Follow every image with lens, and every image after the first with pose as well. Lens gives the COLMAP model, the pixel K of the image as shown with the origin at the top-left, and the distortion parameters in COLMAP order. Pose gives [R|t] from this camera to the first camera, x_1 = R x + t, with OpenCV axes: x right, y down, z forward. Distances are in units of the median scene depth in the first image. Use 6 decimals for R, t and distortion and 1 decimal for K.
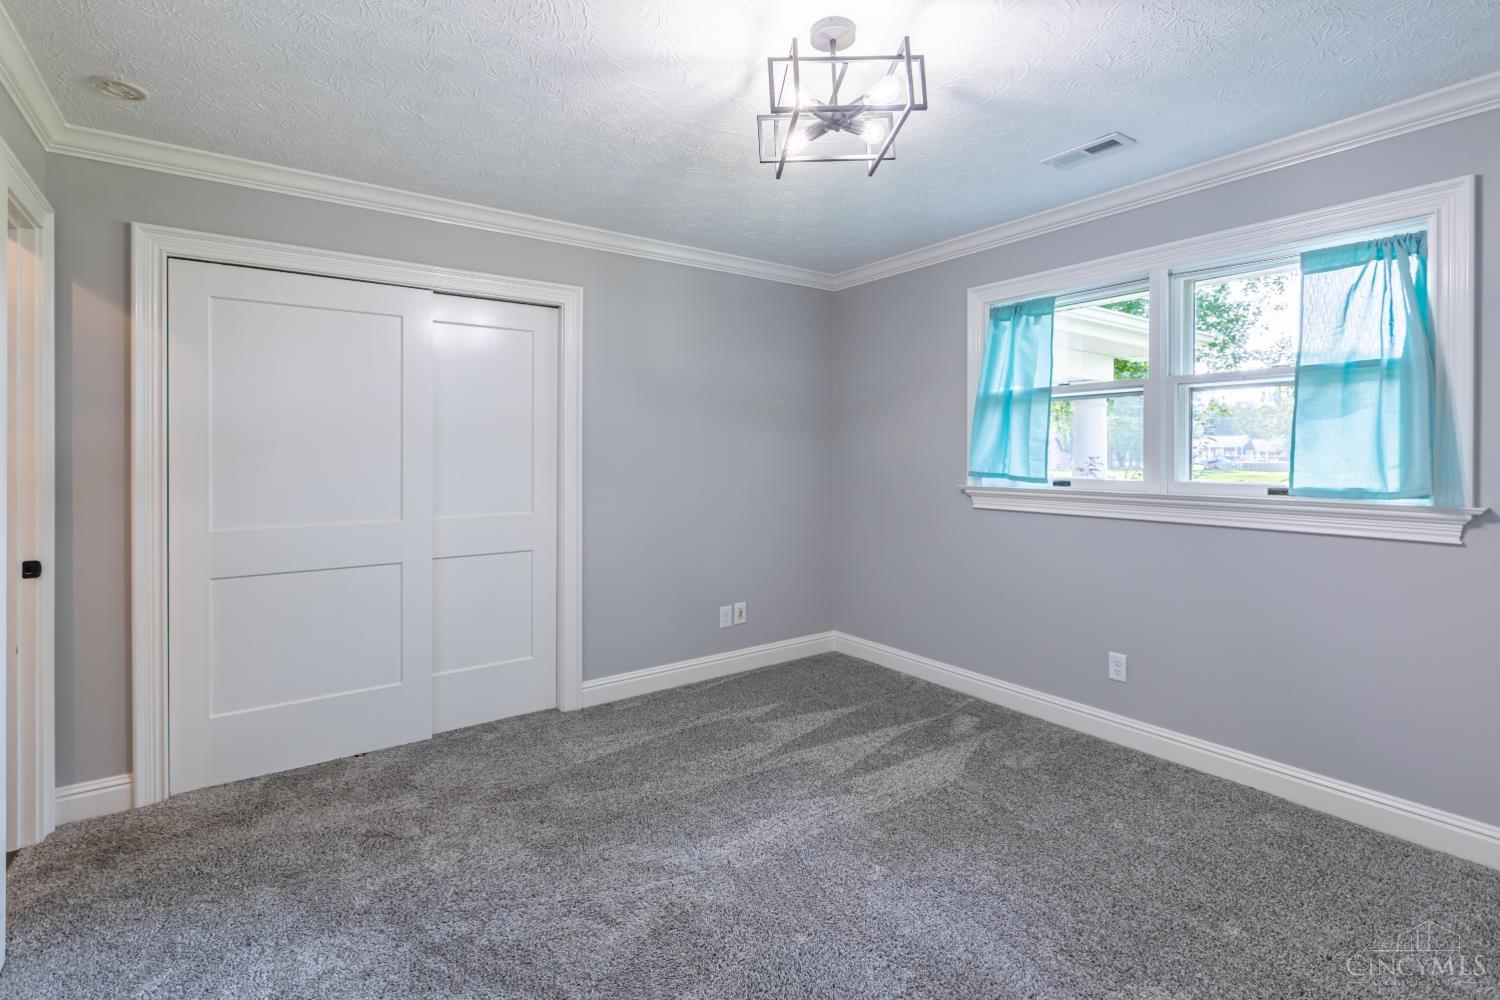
lens RADIAL K [[684.1, 0, 750.9], [0, 684.1, 456.3], [0, 0, 1]] dist [0.001861, -0.000649]
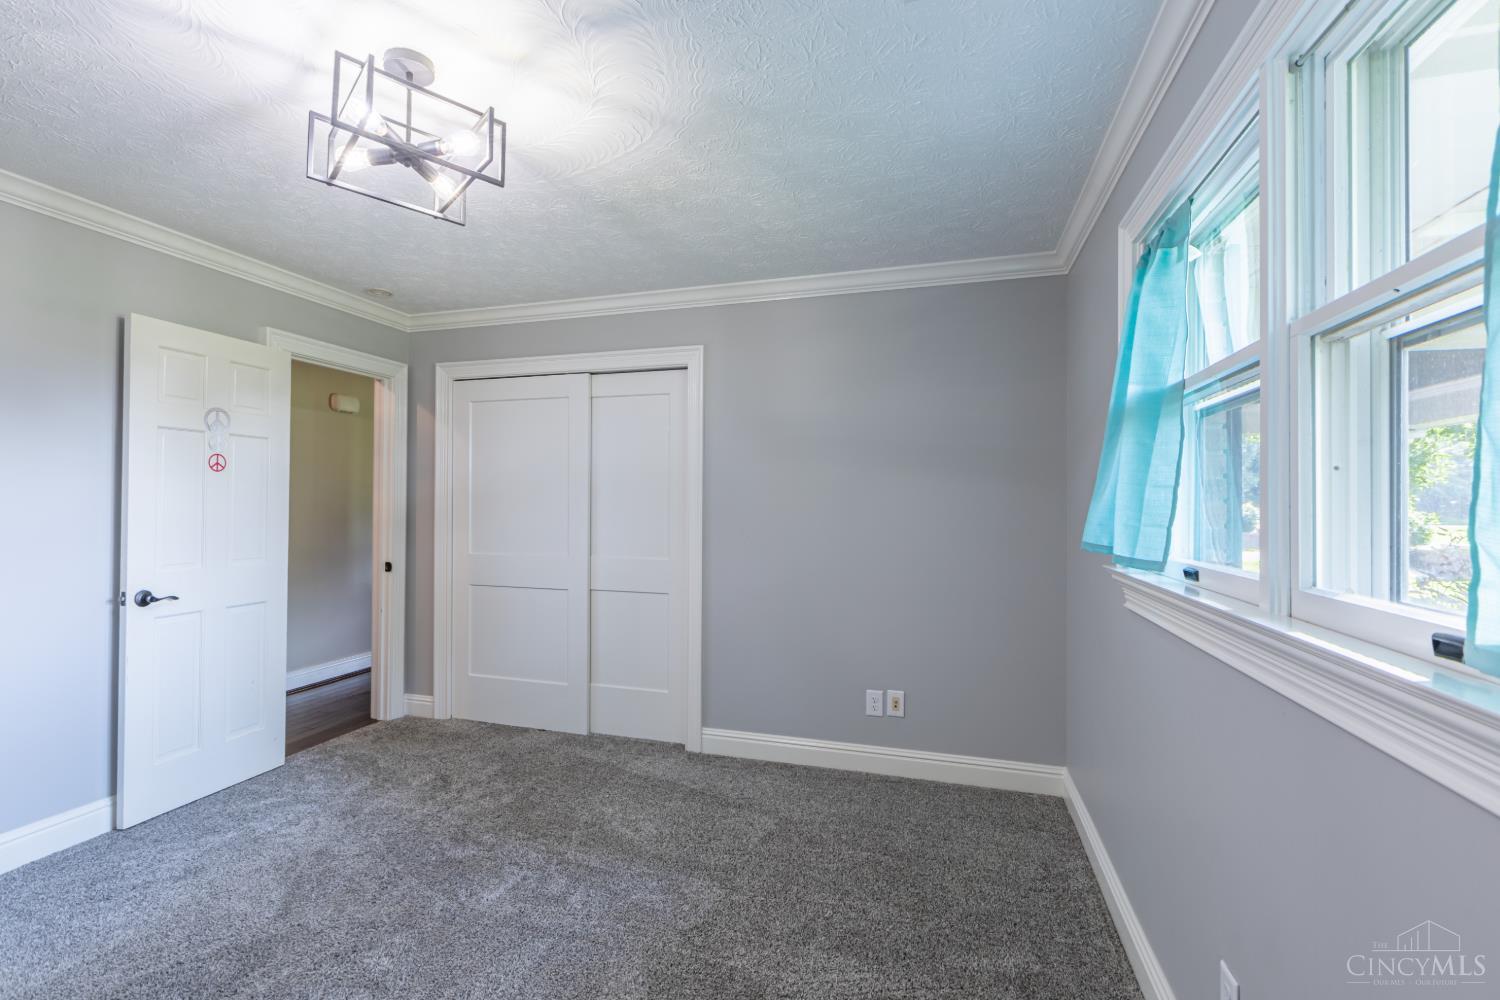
lens RADIAL K [[684.1, 0, 747.4], [0, 684.1, 495.9], [0, 0, 1]] dist [0.001861, -0.000649]
pose [[0.604266, -0.002710, -0.796778, 0.645283], [-0.010271, 0.999885, -0.011190, -0.007898], [0.796716, 0.014946, 0.604169, 0.446806]]
